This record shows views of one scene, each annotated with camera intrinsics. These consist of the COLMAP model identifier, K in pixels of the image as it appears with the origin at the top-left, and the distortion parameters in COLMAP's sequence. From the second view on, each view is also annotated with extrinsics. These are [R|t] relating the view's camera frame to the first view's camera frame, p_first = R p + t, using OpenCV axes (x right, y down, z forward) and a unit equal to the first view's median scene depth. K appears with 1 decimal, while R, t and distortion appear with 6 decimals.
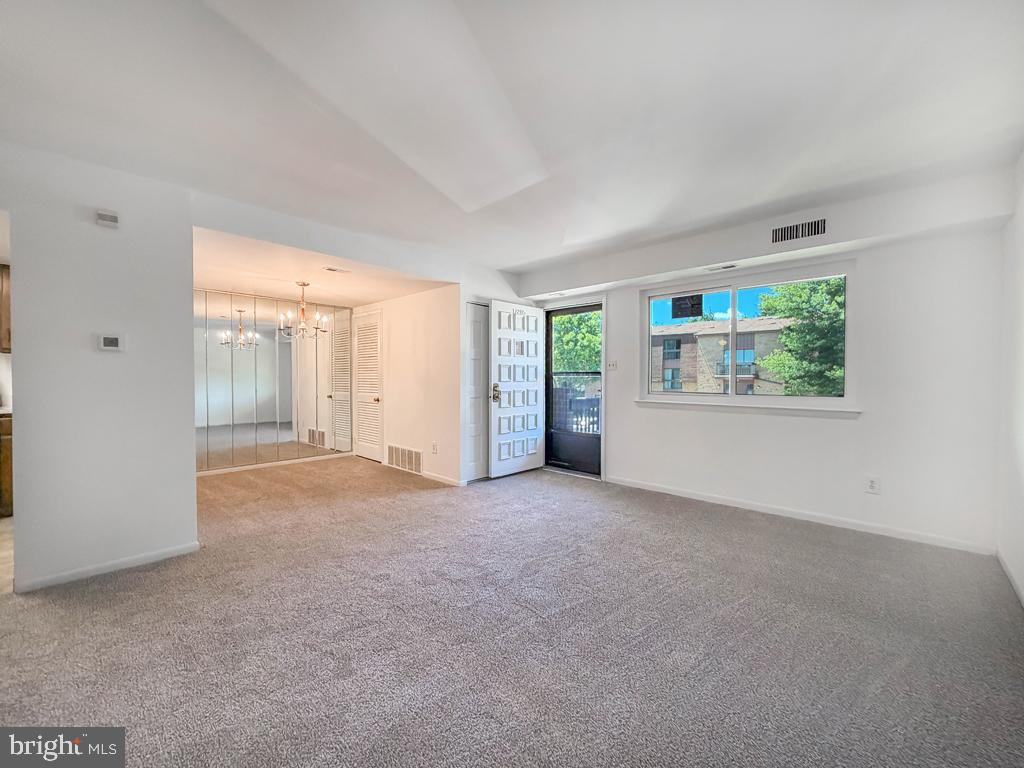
lens RADIAL K [[407.4, 0, 510.5], [0, 407.4, 386.4], [0, 0, 1]] dist [-0.000798, -0.000031]
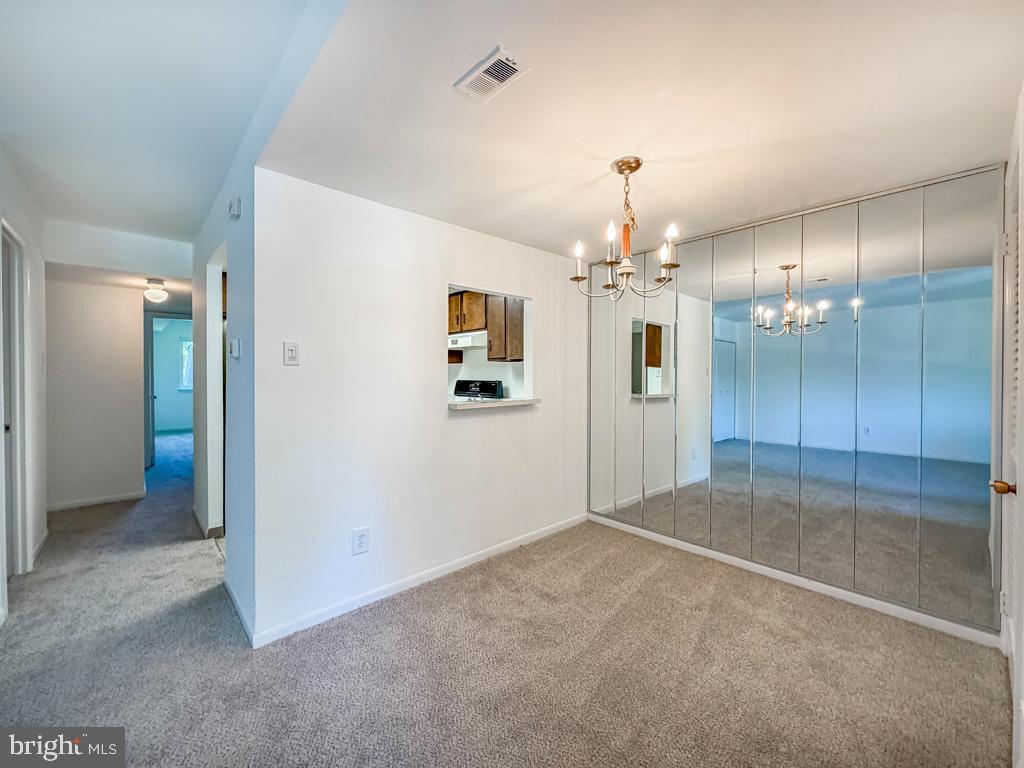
lens RADIAL K [[416.9, 0, 507.0], [0, 416.9, 381.2], [0, 0, 1]] dist [-0.000559, 0.000136]
pose [[-0.085180, 0.006357, -0.996345, -0.066148], [-0.020974, 0.999747, 0.008172, -0.031095], [0.996145, 0.021594, -0.085025, 0.845895]]
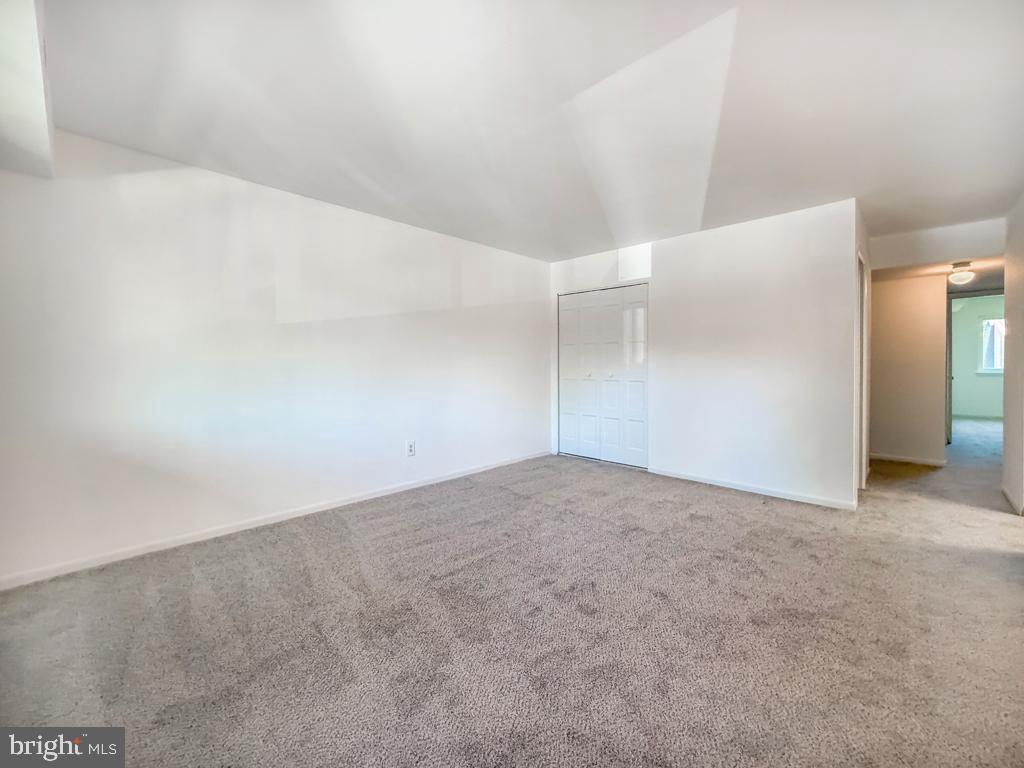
lens RADIAL K [[421.9, 0, 512.2], [0, 421.9, 367.3], [0, 0, 1]] dist [-0.001481, 0.000502]
pose [[-0.999971, 0.000873, 0.007538, 0.100630], [0.001062, 0.999684, 0.025129, -0.013673], [-0.007514, 0.025137, -0.999656, 0.974551]]
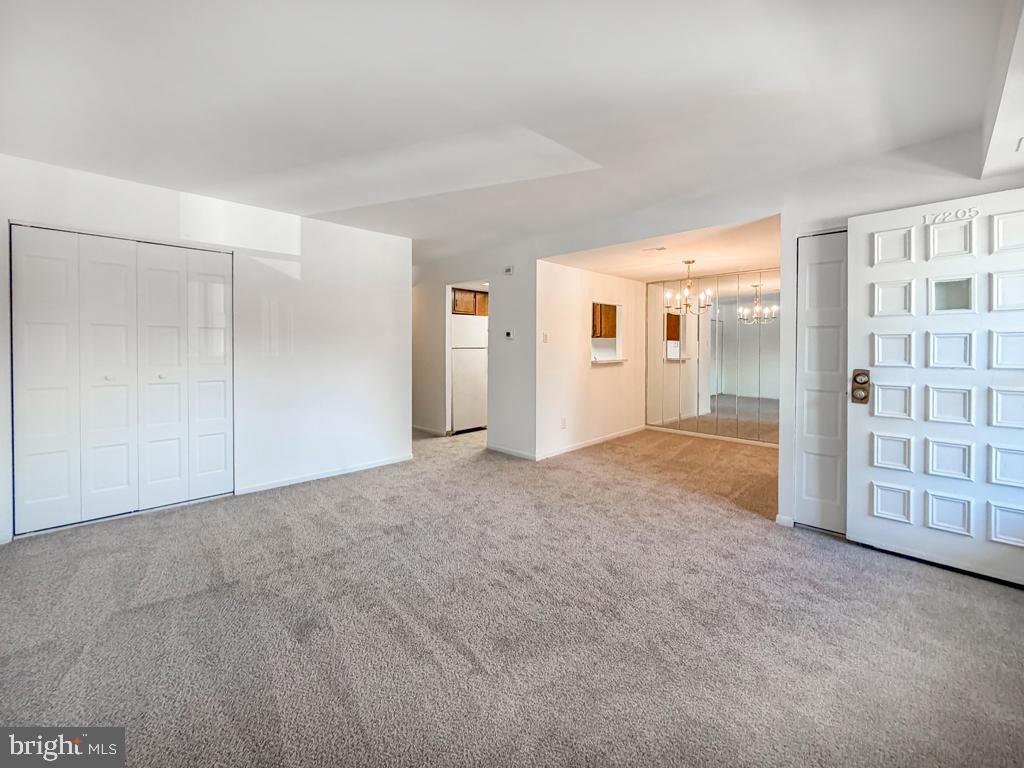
lens RADIAL K [[428.8, 0, 514.8], [0, 428.8, 353.6], [0, 0, 1]] dist [0.000897, 0.000138]
pose [[-0.022890, 0.012993, -0.999654, 0.531954], [-0.021841, 0.999670, 0.013494, -0.025100], [0.999499, 0.022143, -0.022598, 0.545334]]
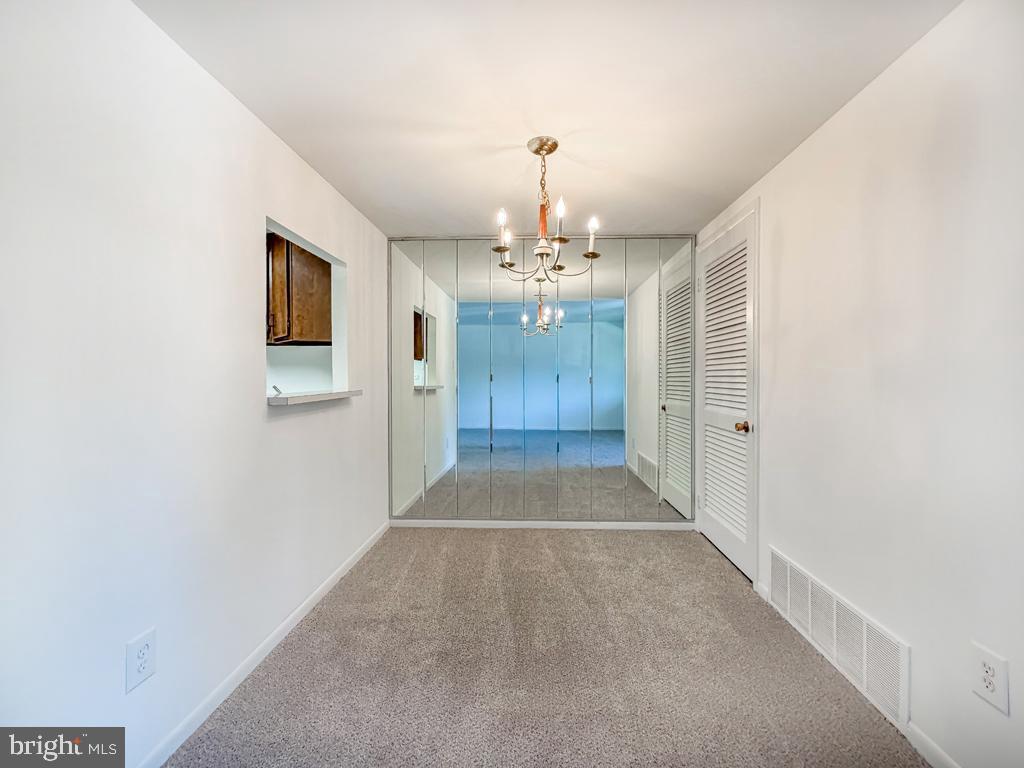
lens RADIAL K [[417.2, 0, 525.9], [0, 417.2, 382.1], [0, 0, 1]] dist [-0.001376, -0.000016]
pose [[0.661252, 0.002512, -0.750160, -0.183611], [-0.009957, 0.999936, -0.005429, -0.008752], [0.750098, 0.011059, 0.661234, 0.651291]]
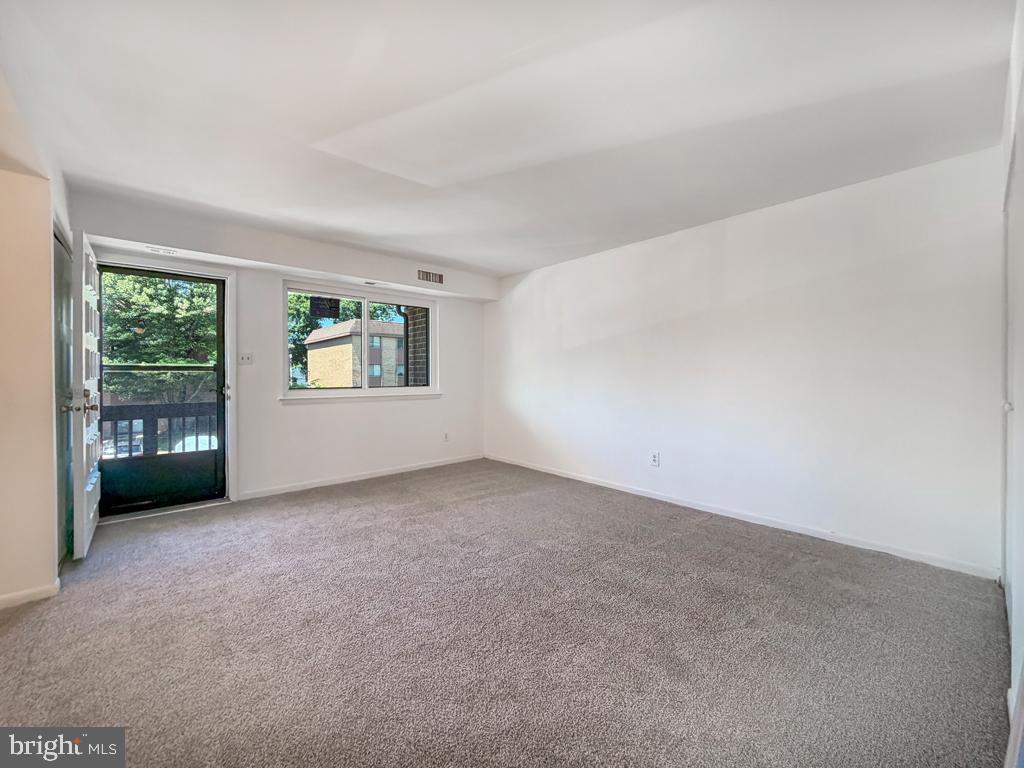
lens RADIAL K [[409.2, 0, 506.1], [0, 409.2, 377.6], [0, 0, 1]] dist [-0.001718, -0.000083]
pose [[0.087133, -0.007871, 0.996166, -0.517817], [0.020343, 0.999774, 0.006120, -0.006526], [-0.995989, 0.019732, 0.087273, 0.385048]]
